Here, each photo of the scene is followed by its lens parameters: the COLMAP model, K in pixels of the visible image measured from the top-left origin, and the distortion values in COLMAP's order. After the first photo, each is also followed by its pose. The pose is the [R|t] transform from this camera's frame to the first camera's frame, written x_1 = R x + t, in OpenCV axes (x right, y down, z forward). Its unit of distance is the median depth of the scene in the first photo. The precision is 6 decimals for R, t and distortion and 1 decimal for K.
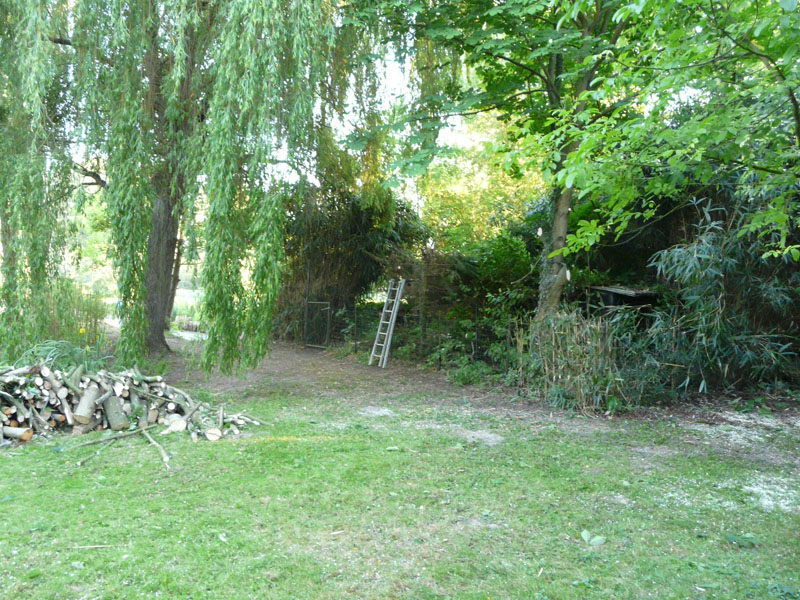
lens RADIAL K [[655.1, 0, 399.7], [0, 655.1, 301.3], [0, 0, 1]] dist [-0.029367, -0.000301]
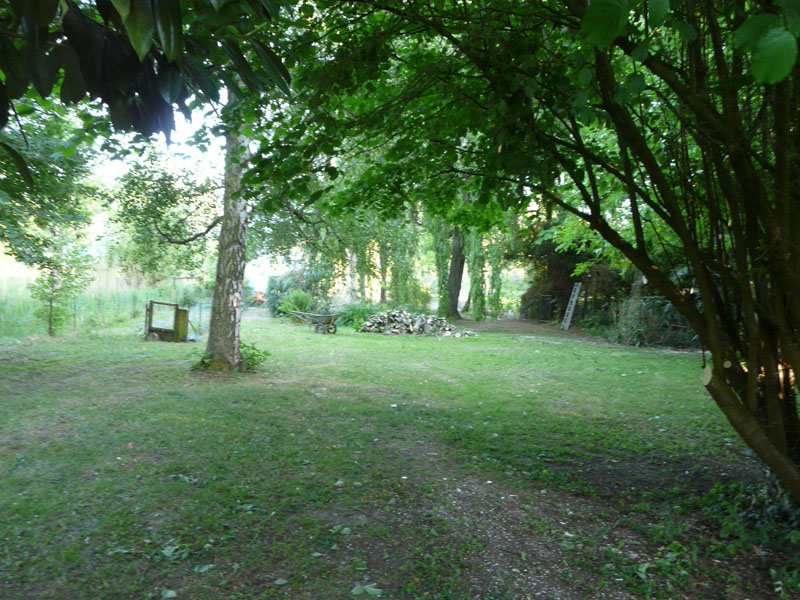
lens RADIAL K [[655.1, 0, 399.8], [0, 655.1, 298.9], [0, 0, 1]] dist [-0.029367, -0.000301]
pose [[0.880388, 0.028262, -0.473411, 0.693600], [-0.031615, 0.999500, 0.000876, 0.045085], [0.473199, 0.014195, 0.880841, -1.346784]]
